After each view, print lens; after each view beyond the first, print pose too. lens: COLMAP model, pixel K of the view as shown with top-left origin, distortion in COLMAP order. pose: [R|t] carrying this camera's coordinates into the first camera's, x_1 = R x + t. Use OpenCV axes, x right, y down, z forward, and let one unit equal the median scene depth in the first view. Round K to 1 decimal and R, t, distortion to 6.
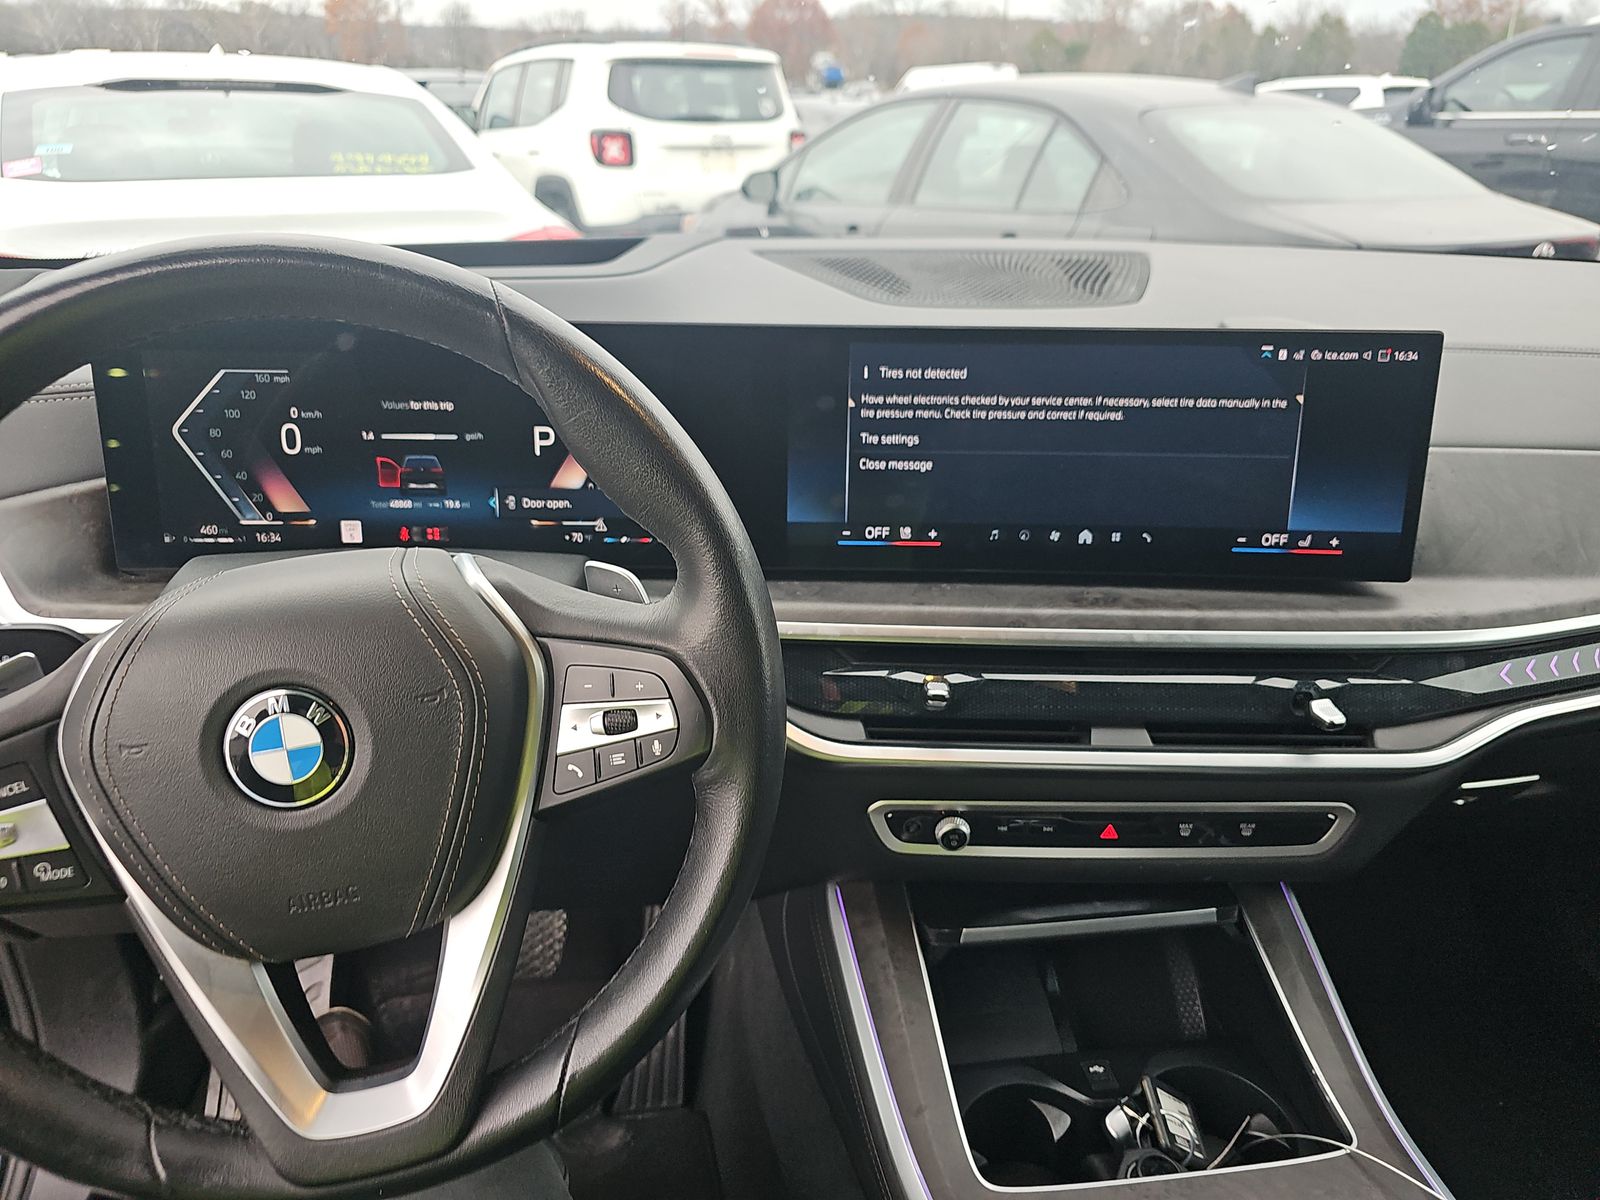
lens RADIAL K [[1071.3, 0, 786.1], [0, 1071.3, 604.8], [0, 0, 1]] dist [0.024189, -0.035433]
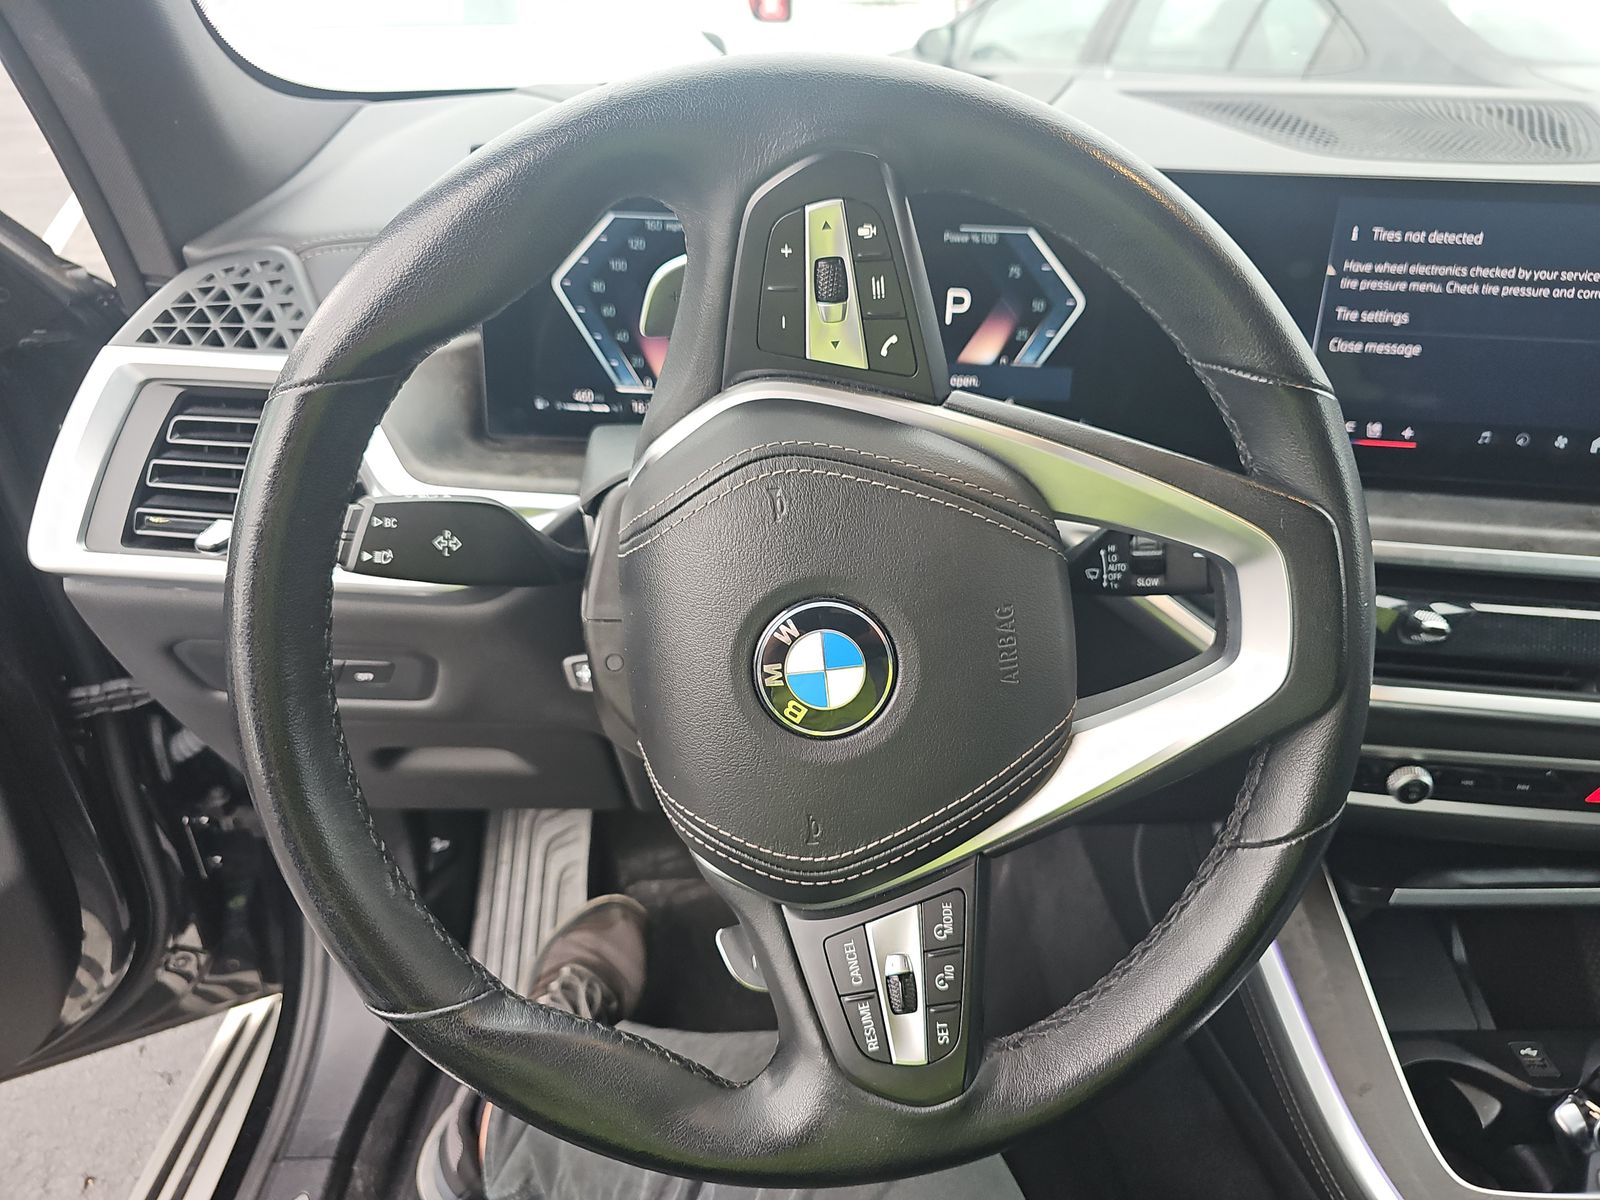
lens RADIAL K [[1071.3, 0, 793.4], [0, 1071.3, 590.8], [0, 0, 1]] dist [0.024189, -0.035433]
pose [[0.994039, 0.055403, -0.093894, -0.262539], [-0.046203, 0.994165, 0.097472, -0.003262], [0.098746, -0.092553, 0.990799, 0.107604]]
